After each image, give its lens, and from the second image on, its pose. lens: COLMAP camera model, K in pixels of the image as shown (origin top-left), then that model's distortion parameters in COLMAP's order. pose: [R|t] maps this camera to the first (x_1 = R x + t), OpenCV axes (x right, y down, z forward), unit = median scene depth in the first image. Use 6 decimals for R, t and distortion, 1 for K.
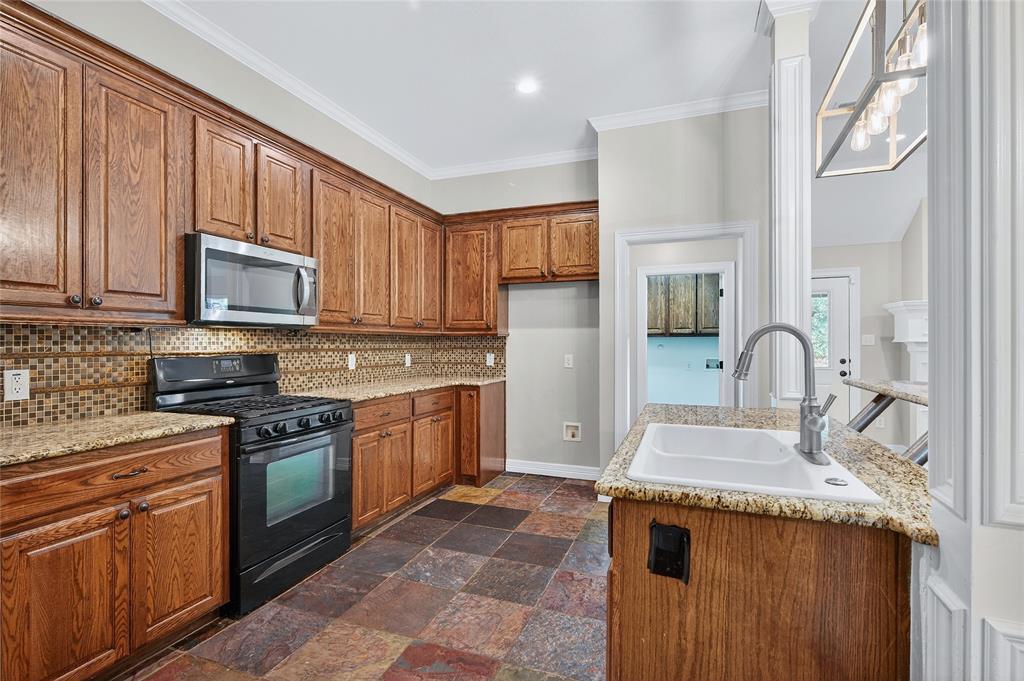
lens RADIAL K [[477.7, 0, 510.4], [0, 477.7, 343.0], [0, 0, 1]] dist [0.004131, 0.000272]
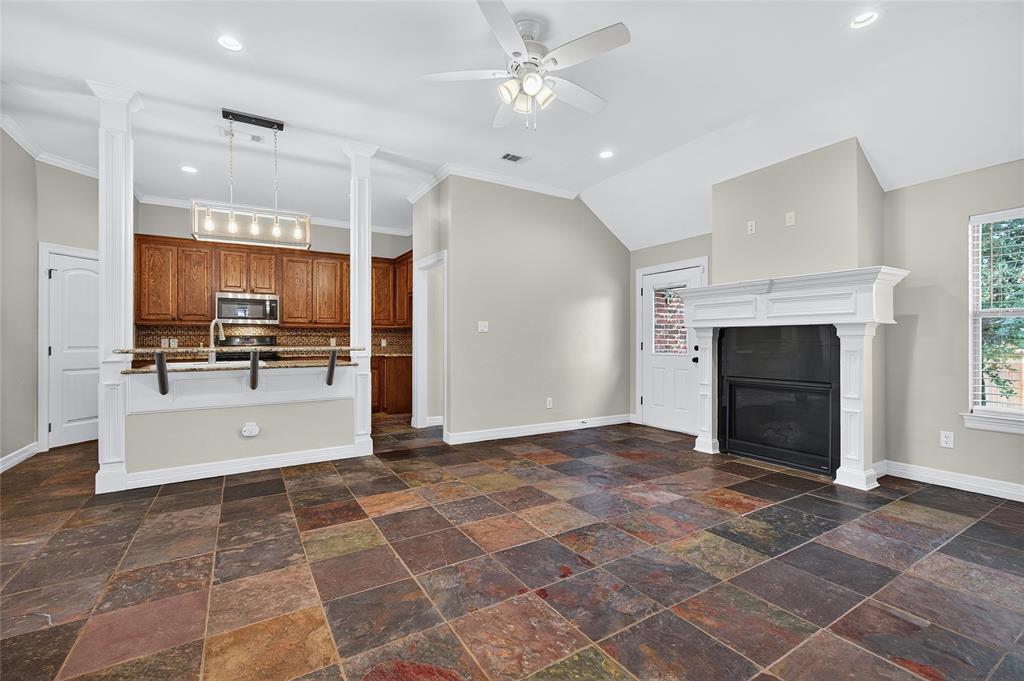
lens RADIAL K [[447.6, 0, 513.4], [0, 447.6, 339.1], [0, 0, 1]] dist [-0.000590, 0.000041]
pose [[0.790954, -0.001683, -0.611873, 1.385501], [-0.000687, 0.999993, -0.003639, 0.032672], [0.611875, 0.003299, 0.790947, -0.017322]]
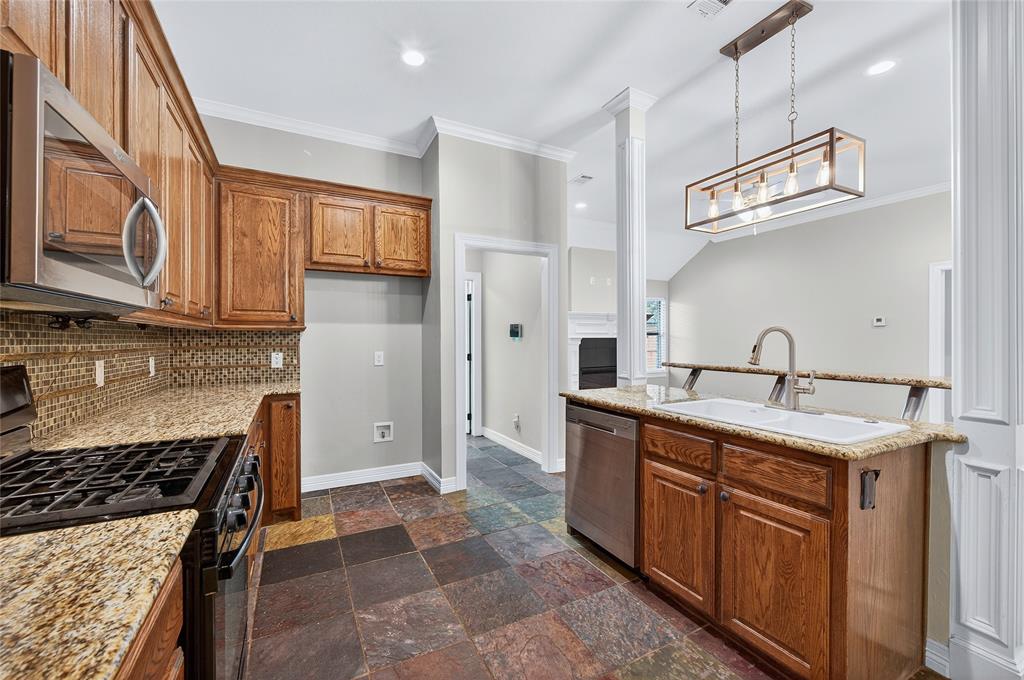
lens RADIAL K [[418.5, 0, 509.0], [0, 418.5, 337.1], [0, 0, 1]] dist [0.000720, 0.000159]
pose [[0.665675, -0.000774, 0.746242, -0.374217], [0.003862, 0.999990, -0.002408, -0.001533], [-0.746232, 0.004485, 0.665671, 0.285464]]
